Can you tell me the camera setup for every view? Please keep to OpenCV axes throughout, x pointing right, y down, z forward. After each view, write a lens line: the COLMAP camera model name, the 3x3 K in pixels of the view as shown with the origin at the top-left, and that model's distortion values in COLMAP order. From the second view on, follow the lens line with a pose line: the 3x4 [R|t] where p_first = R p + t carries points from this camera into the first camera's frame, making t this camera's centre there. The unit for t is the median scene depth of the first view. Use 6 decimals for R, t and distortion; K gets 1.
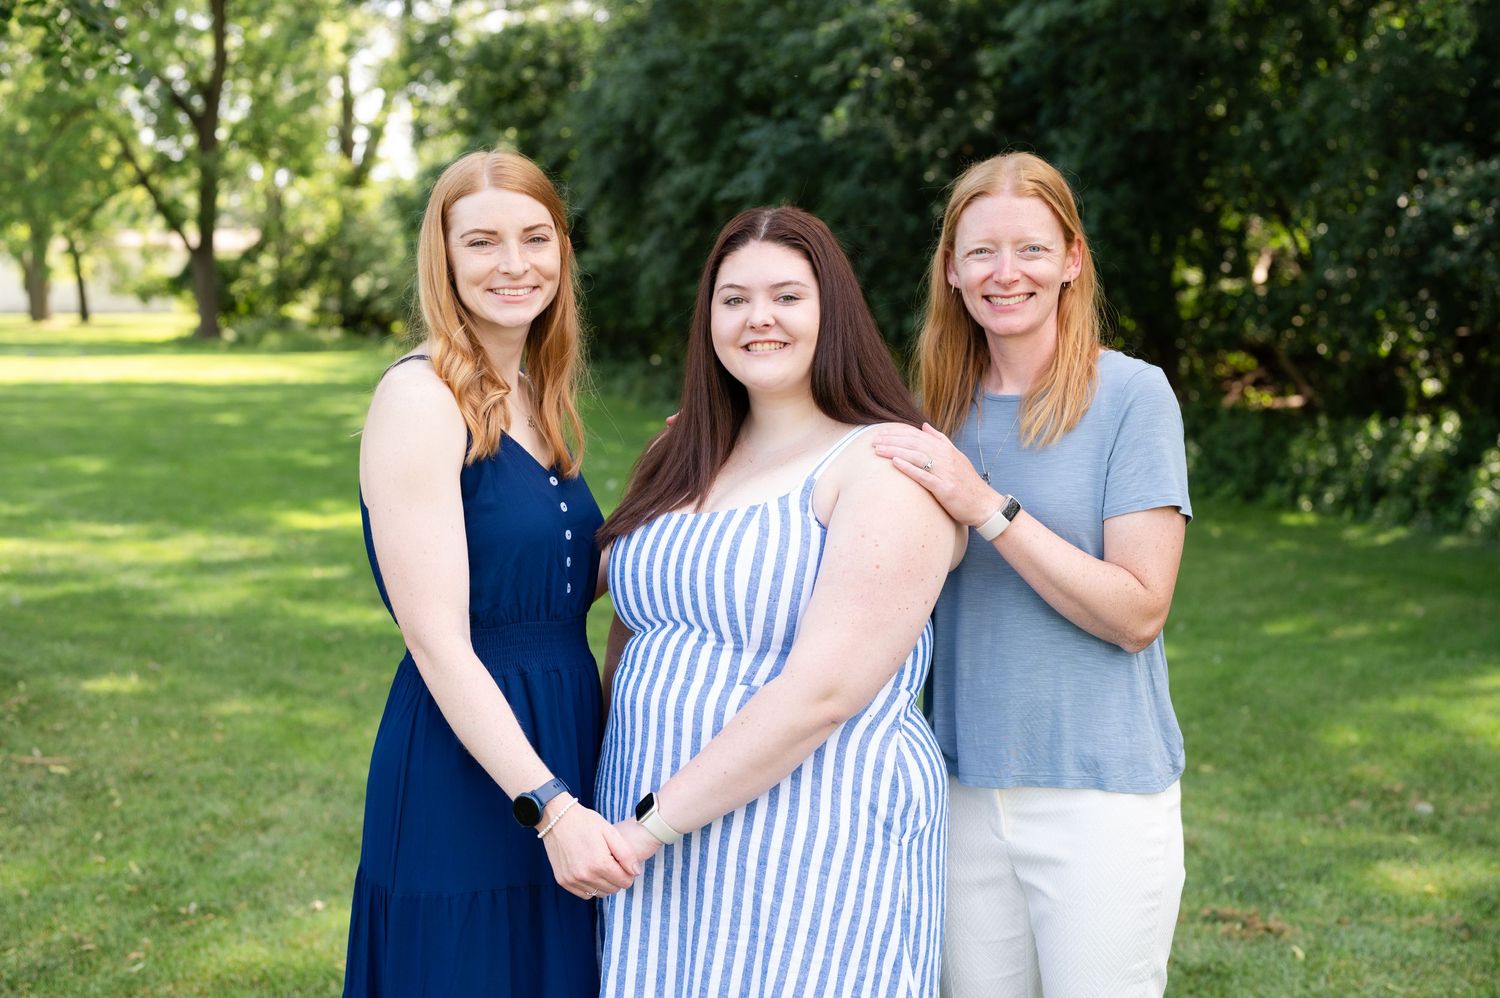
lens RADIAL K [[2192.4, 0, 750.0], [0, 2192.4, 499.0], [0, 0, 1]] dist [-0.016580, 0.199006]
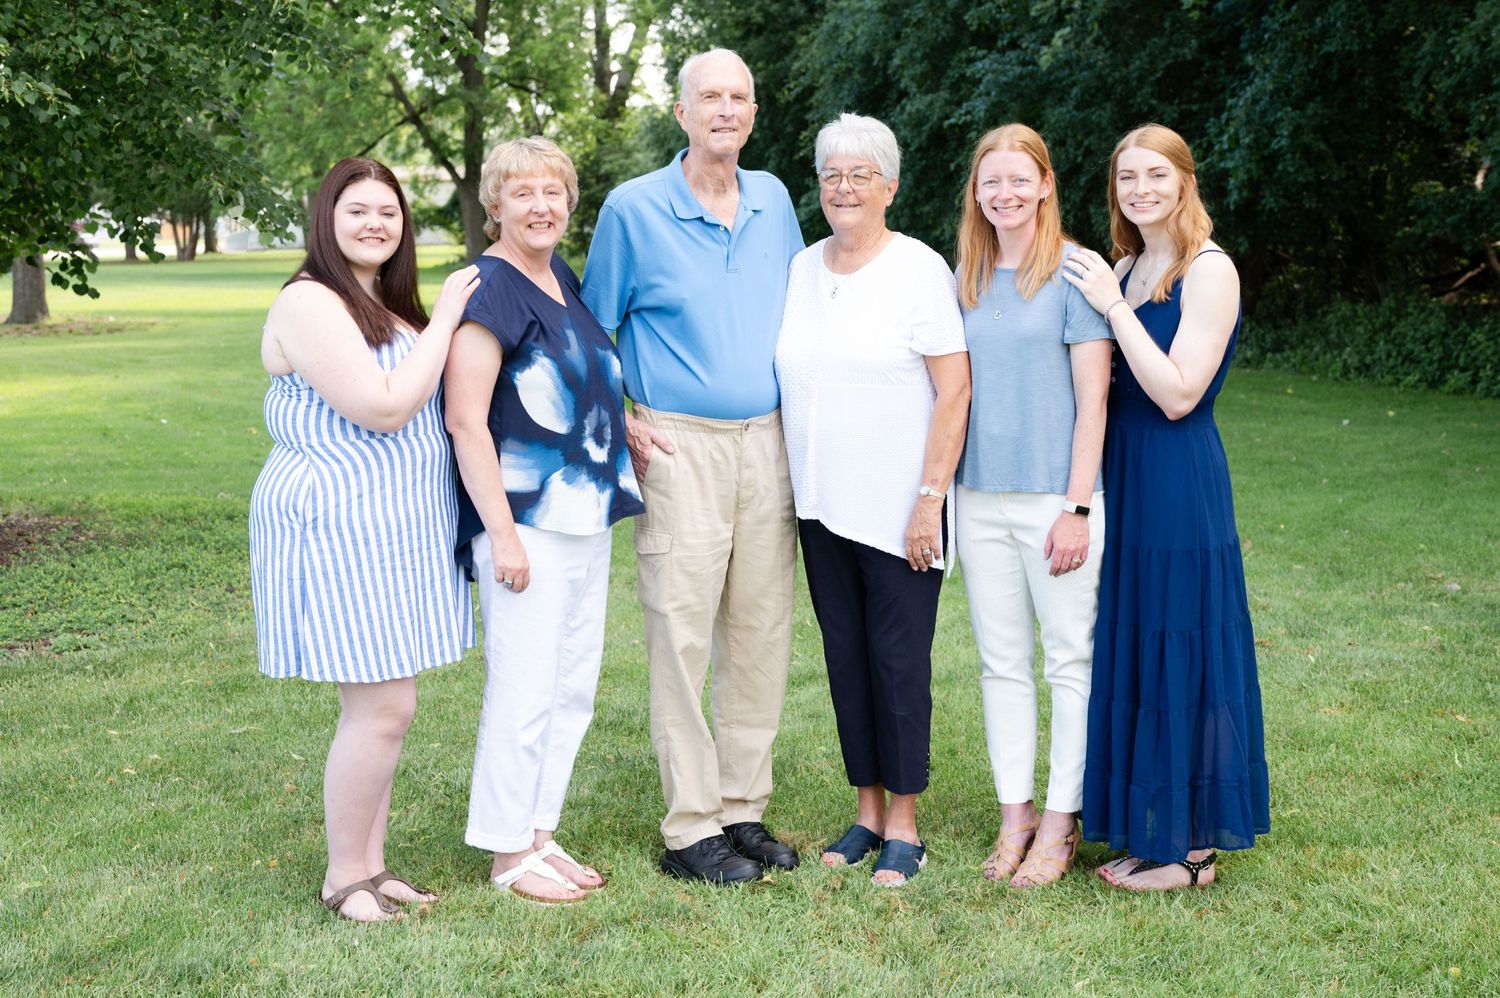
lens RADIAL K [[2186.0, 0, 741.8], [0, 2186.0, 502.5], [0, 0, 1]] dist [0.015131, -0.033886]
pose [[0.992831, -0.009200, -0.119169, 0.011515], [0.013684, 0.999227, 0.036863, 0.010026], [0.118738, -0.038229, 0.992189, -0.102269]]
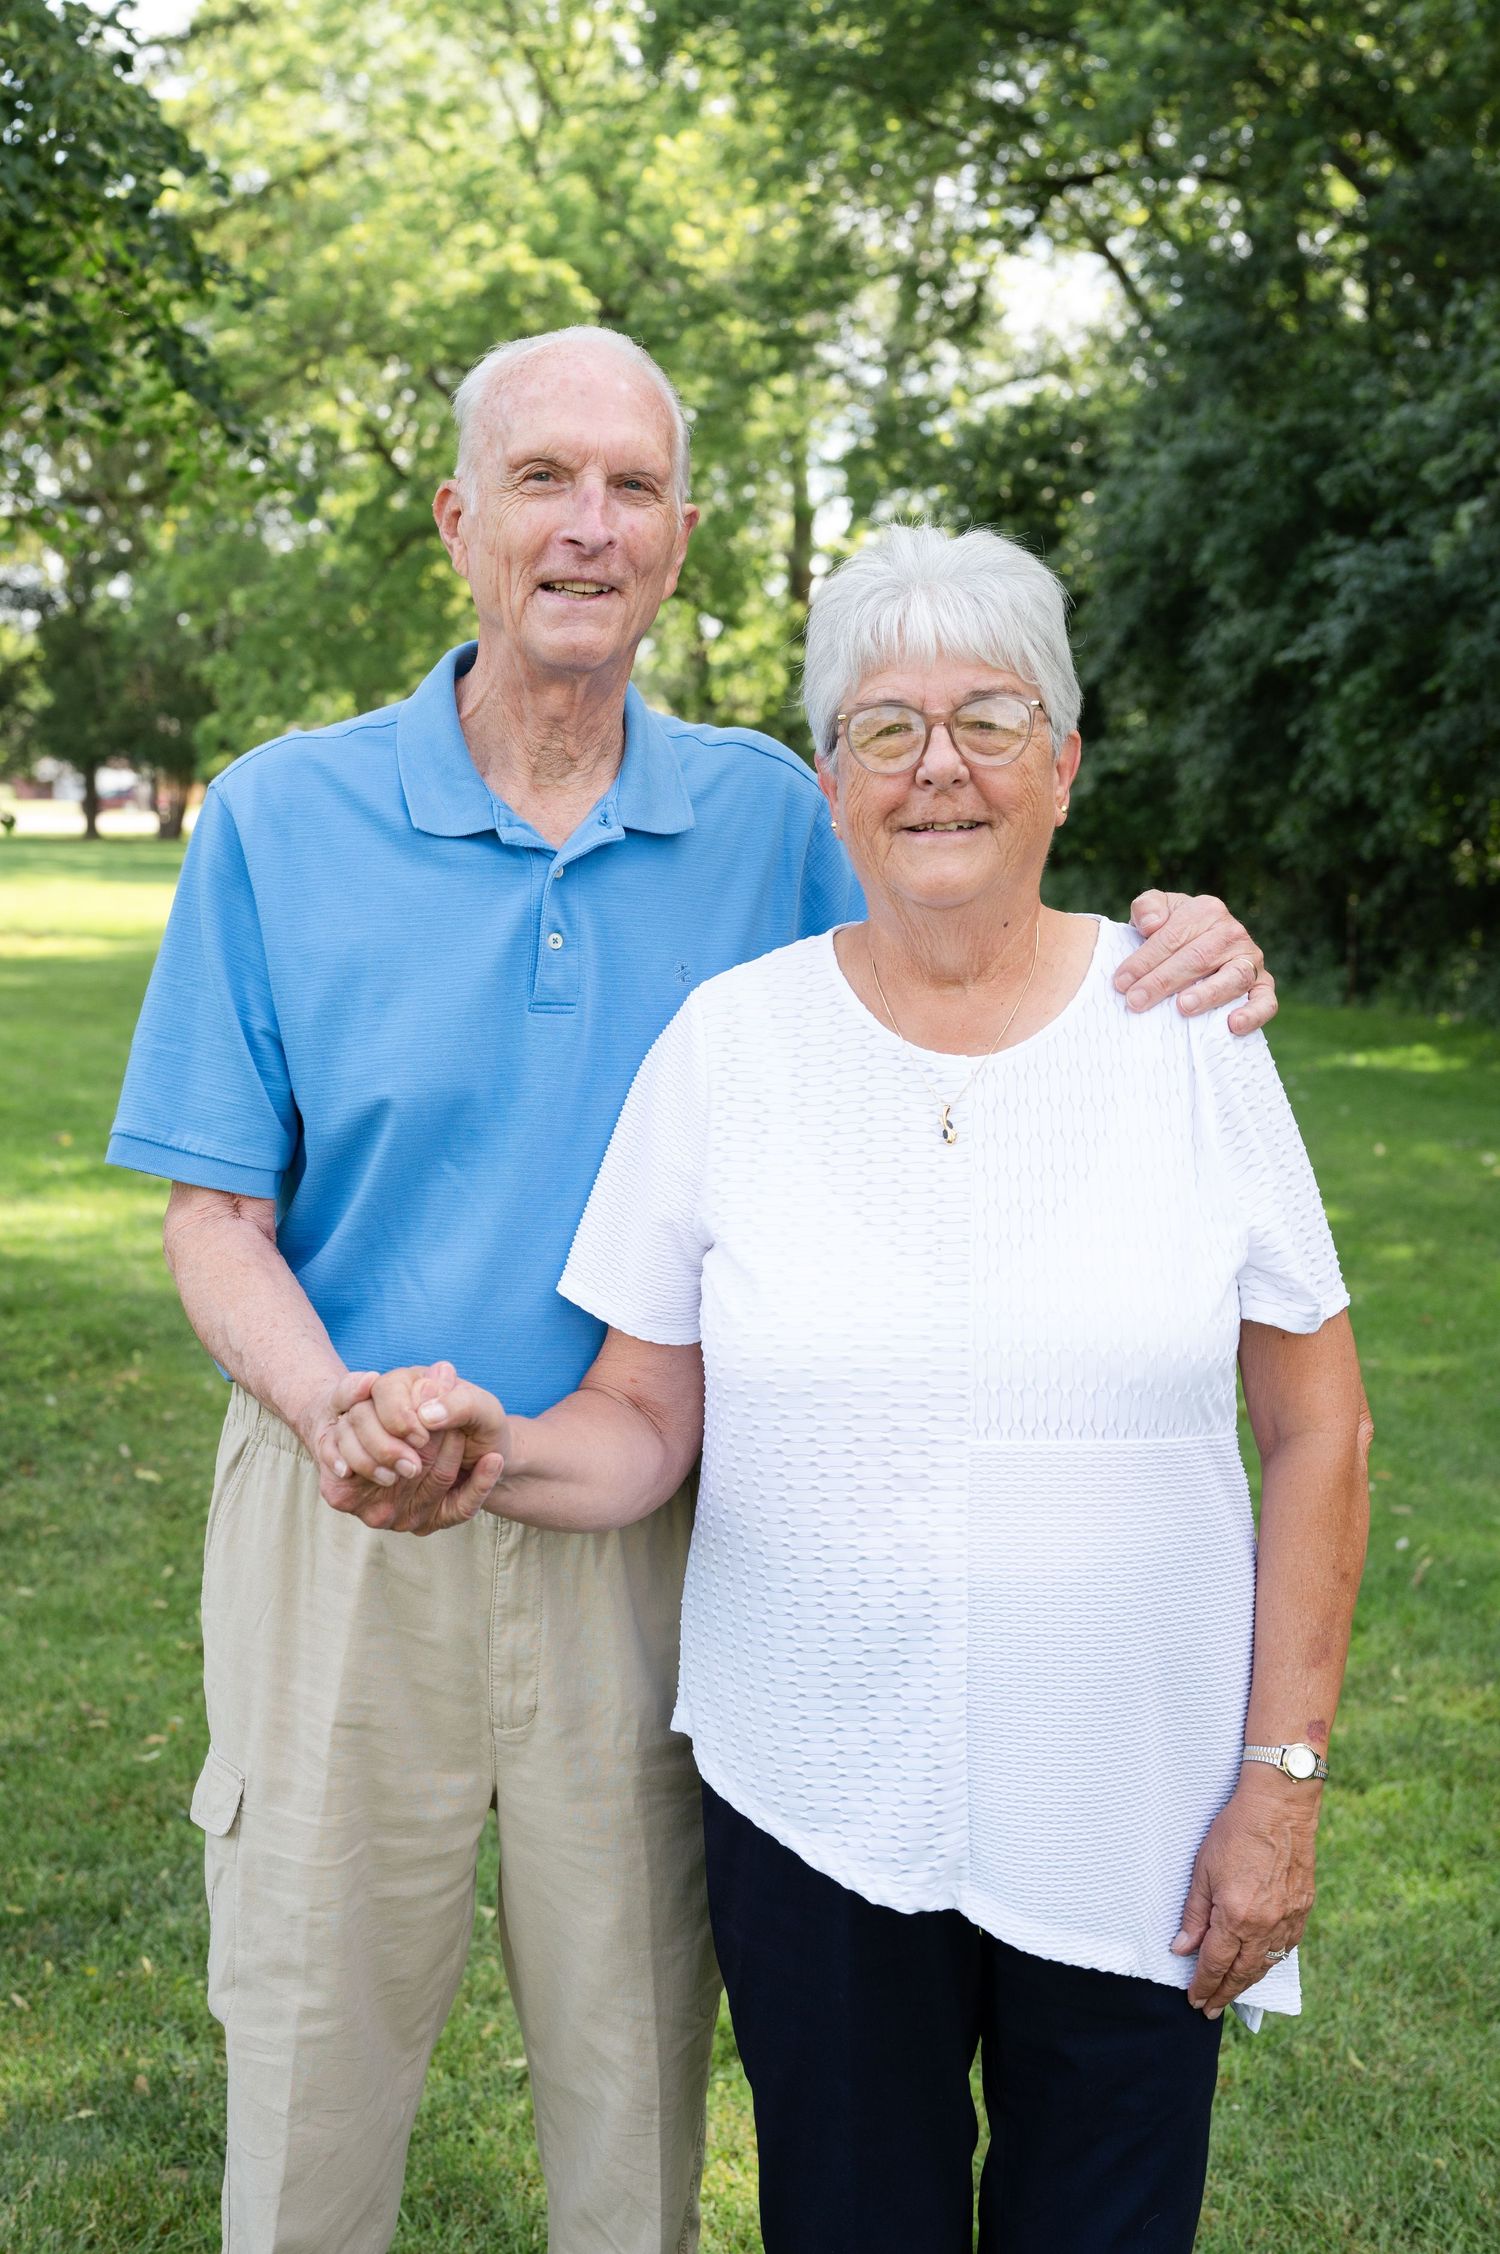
lens RADIAL K [[3283.3, 0, 750.0], [0, 3283.3, 1127.0], [0, 0, 1]] dist [-0.003676, 0.035940]
pose [[0.979811, 0.025260, -0.198322, 0.026208], [-0.024036, 0.999674, 0.008575, -0.001153], [0.198474, -0.003634, 0.980099, -0.001871]]
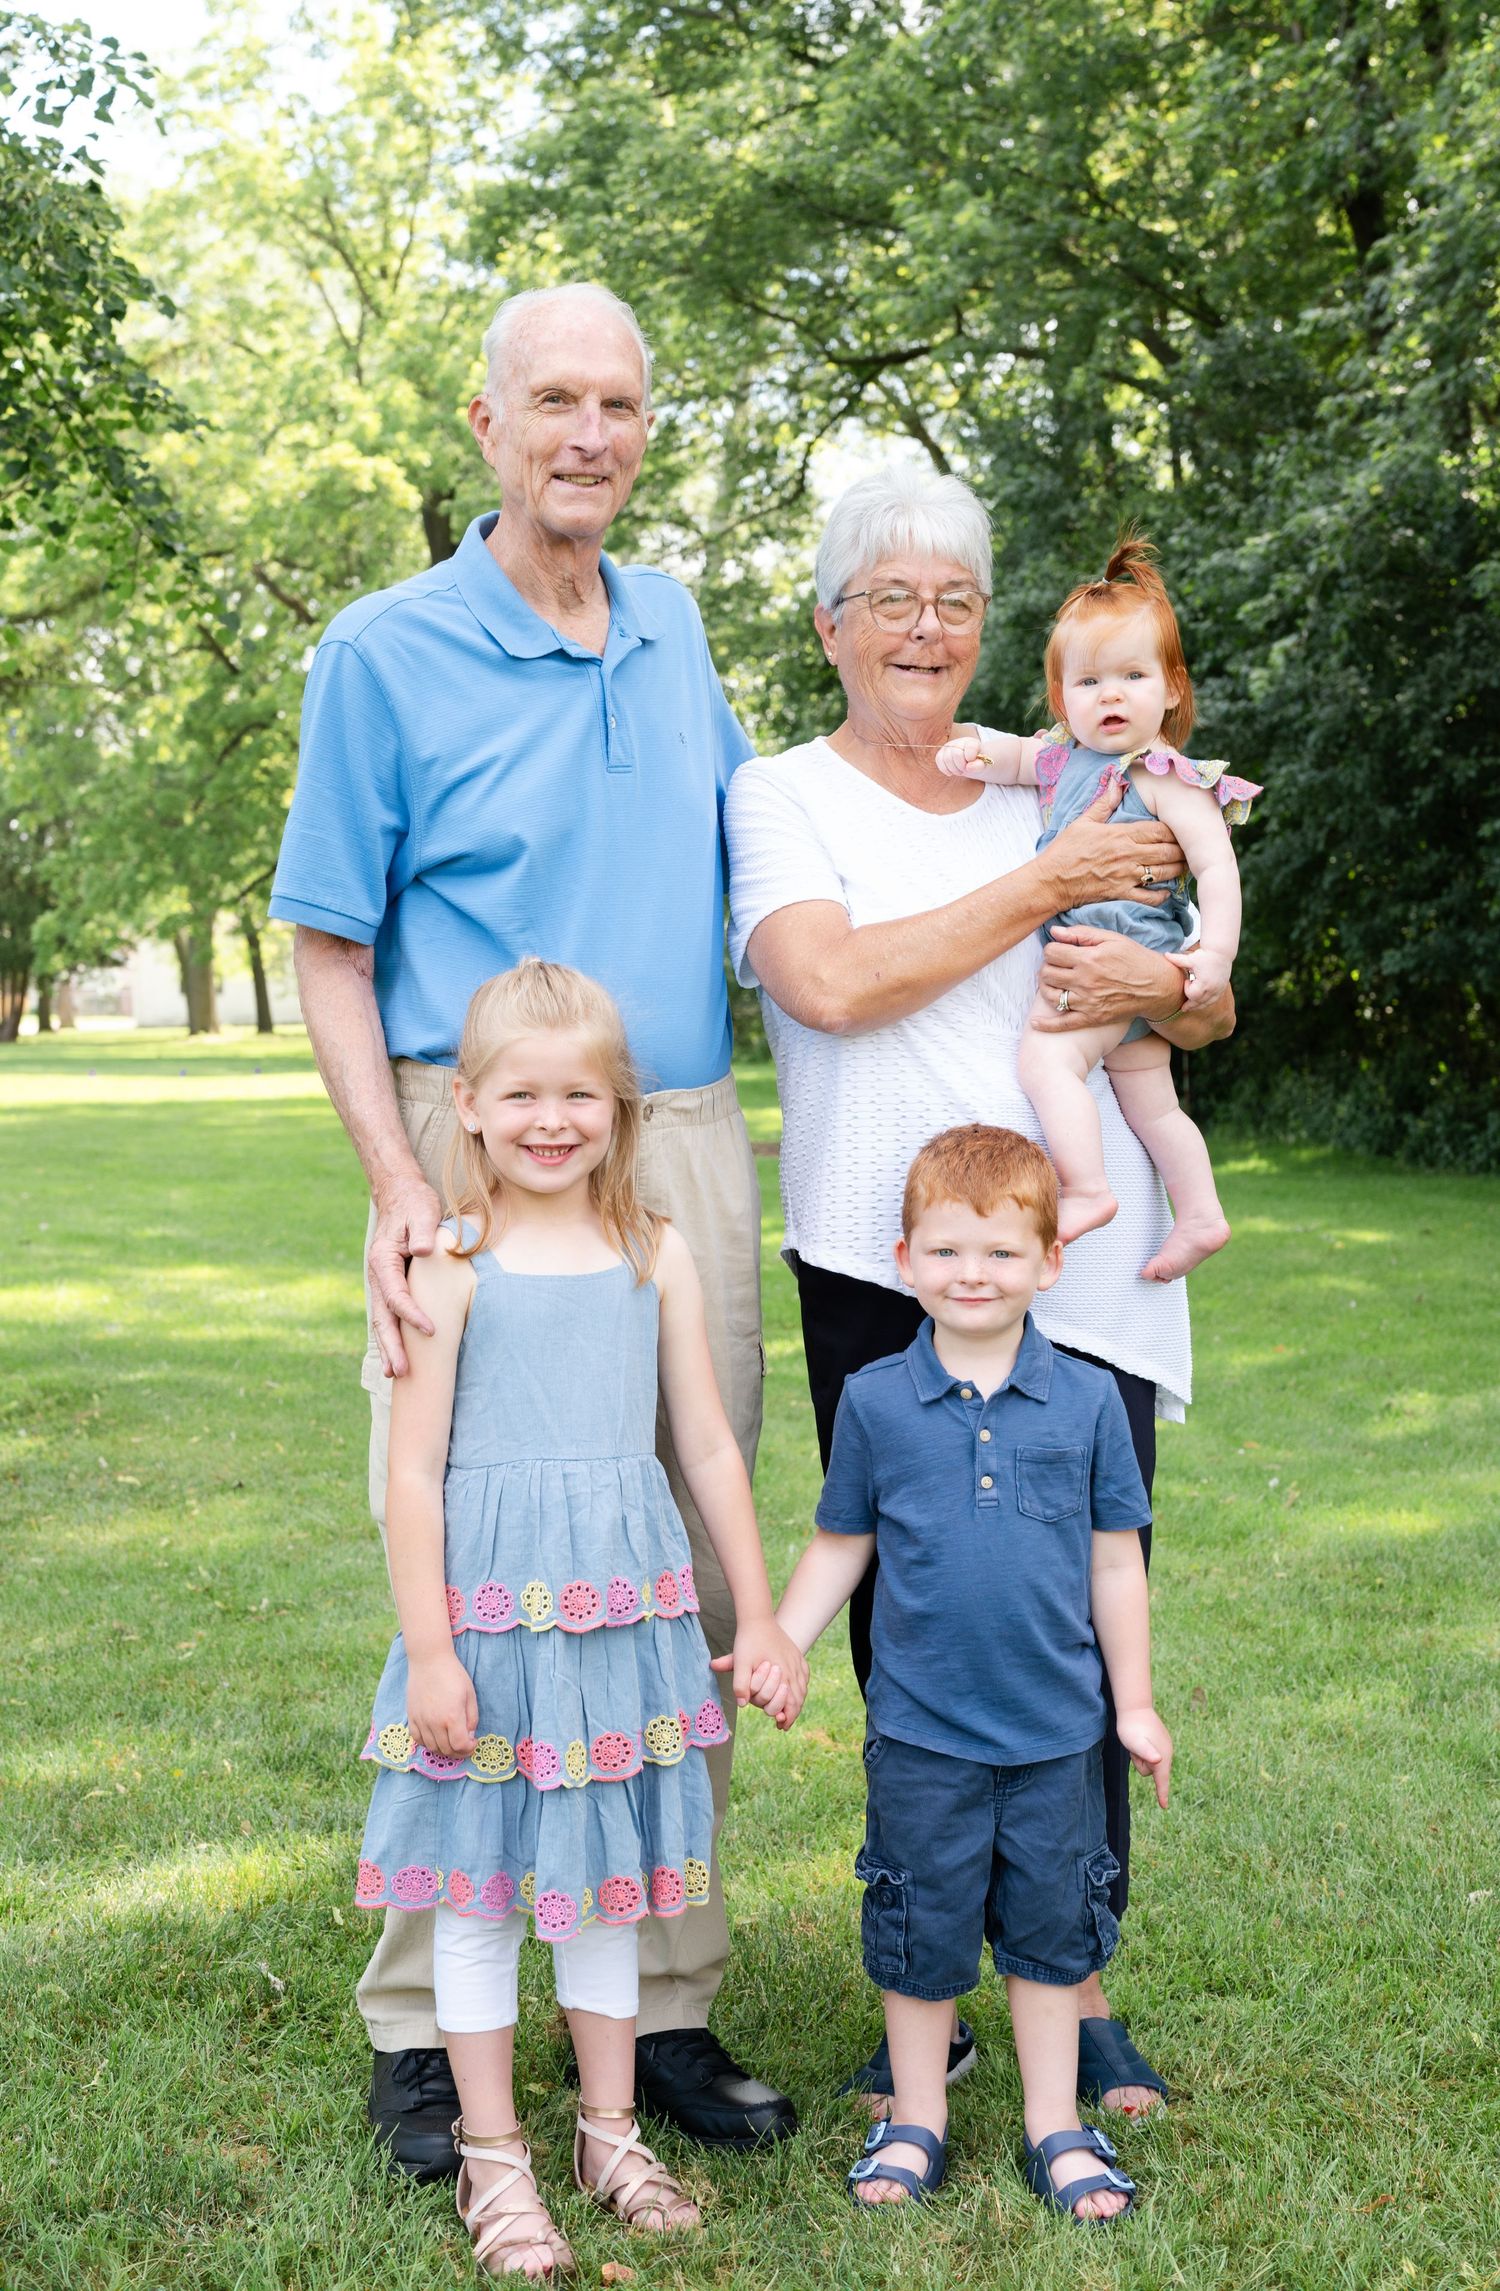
lens RADIAL K [[3285.5, 0, 758.1], [0, 3285.5, 1149.4], [0, 0, 1]] dist [-0.009714, 0.037492]
pose [[0.989020, -0.015957, -0.146917, 0.023796], [0.009551, 0.998977, -0.044207, 0.018481], [0.147473, 0.042318, 0.988160, -0.036455]]
